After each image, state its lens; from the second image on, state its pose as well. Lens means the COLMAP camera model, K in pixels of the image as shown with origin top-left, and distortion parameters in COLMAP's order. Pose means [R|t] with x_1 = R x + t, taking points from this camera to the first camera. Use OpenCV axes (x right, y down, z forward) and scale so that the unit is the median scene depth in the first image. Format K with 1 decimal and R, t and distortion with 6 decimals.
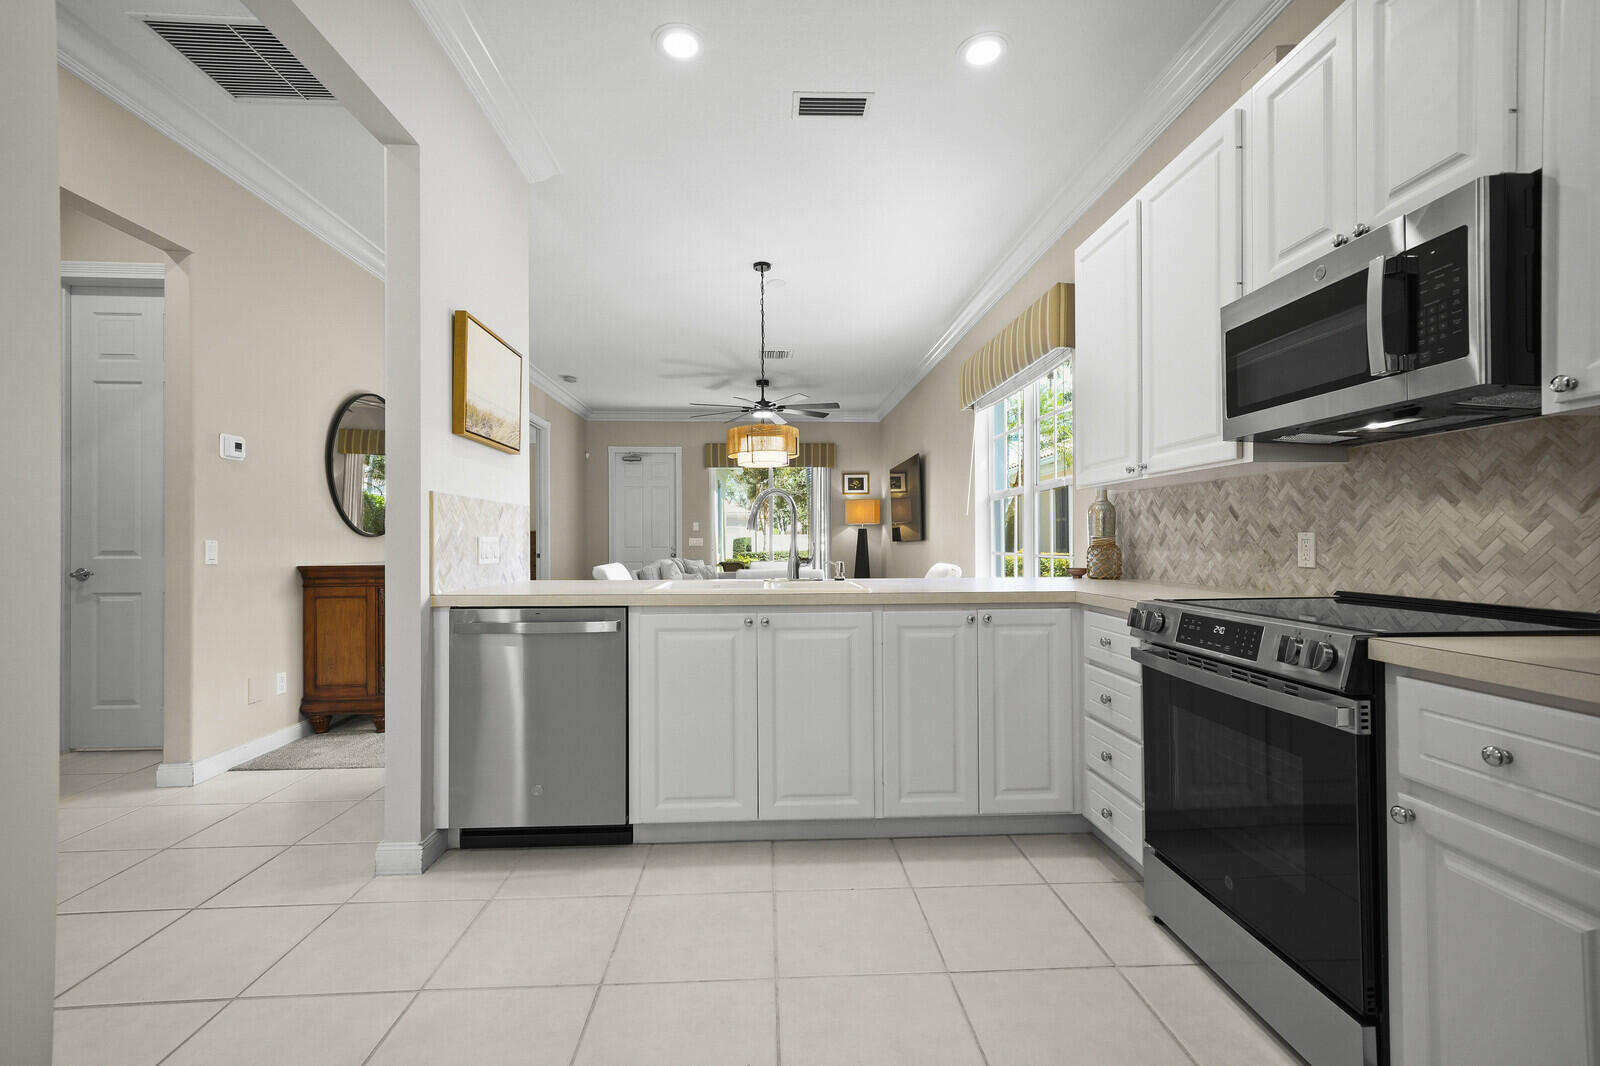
lens RADIAL K [[702.1, 0, 787.0], [0, 702.1, 536.0], [0, 0, 1]] dist [0.002230, 0.002613]
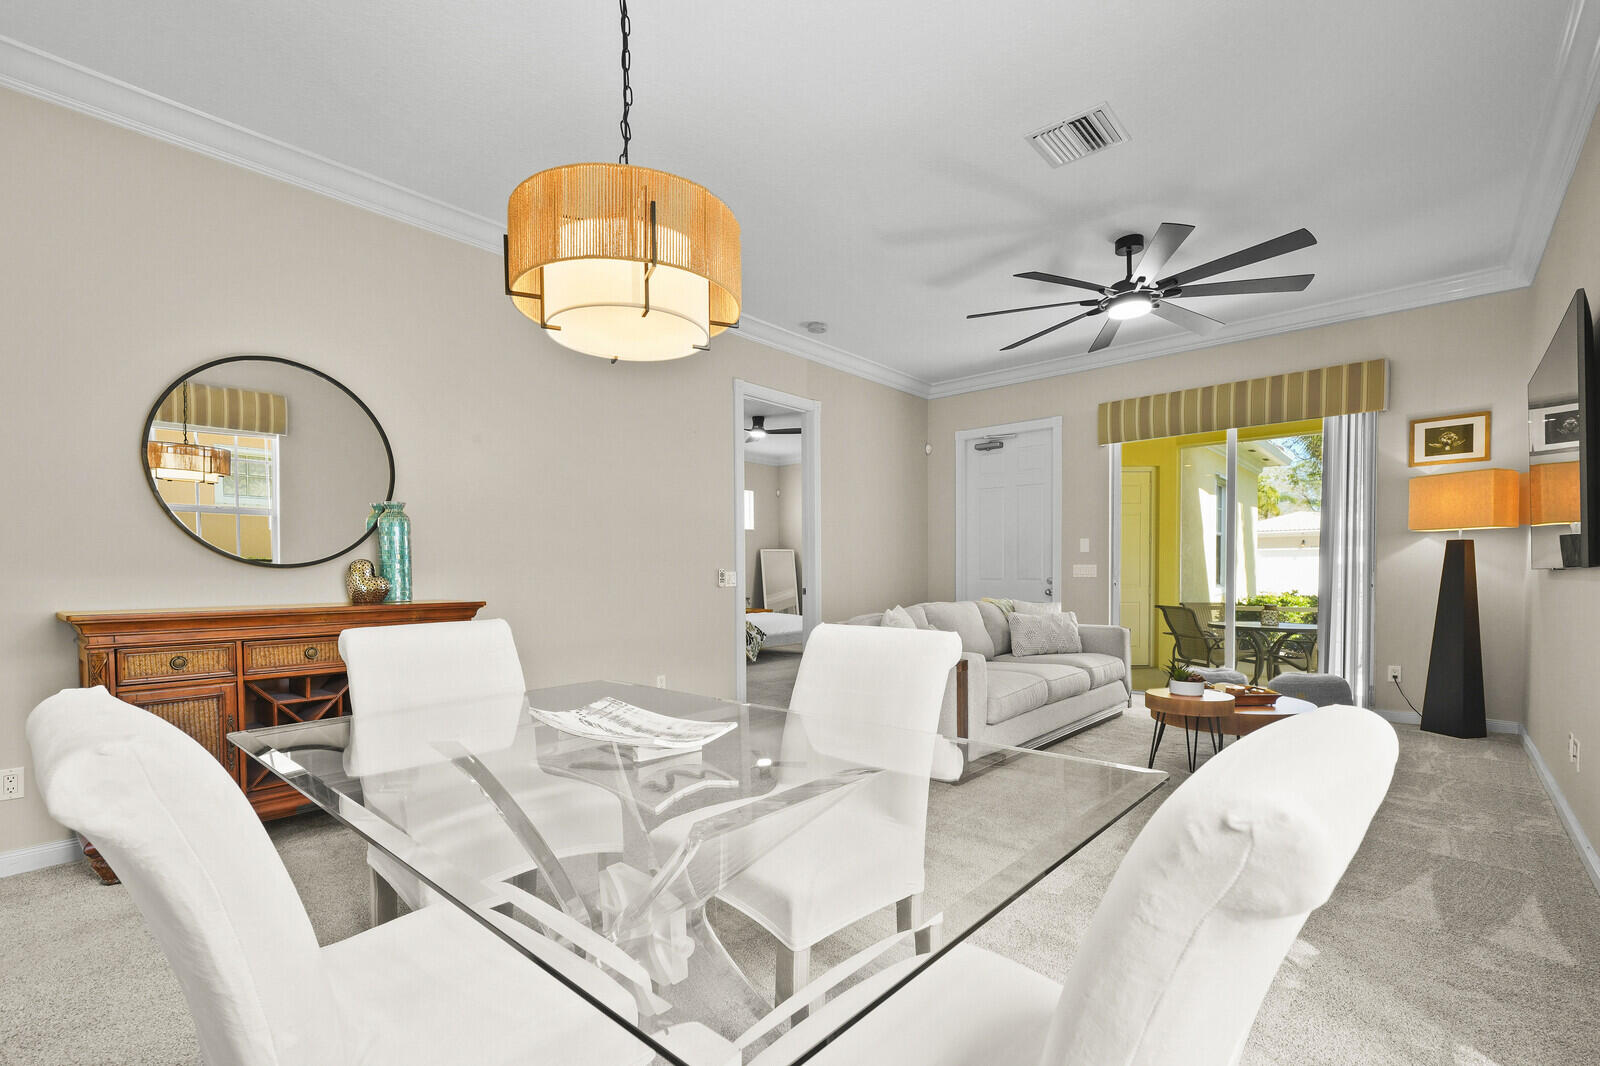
lens RADIAL K [[702.1, 0, 785.2], [0, 702.1, 592.5], [0, 0, 1]] dist [0.002230, 0.002613]
pose [[0.724778, 0.021339, -0.688652, 0.104184], [0.007235, 0.999229, 0.038577, 0.002826], [0.688944, -0.032942, 0.724066, 0.376649]]
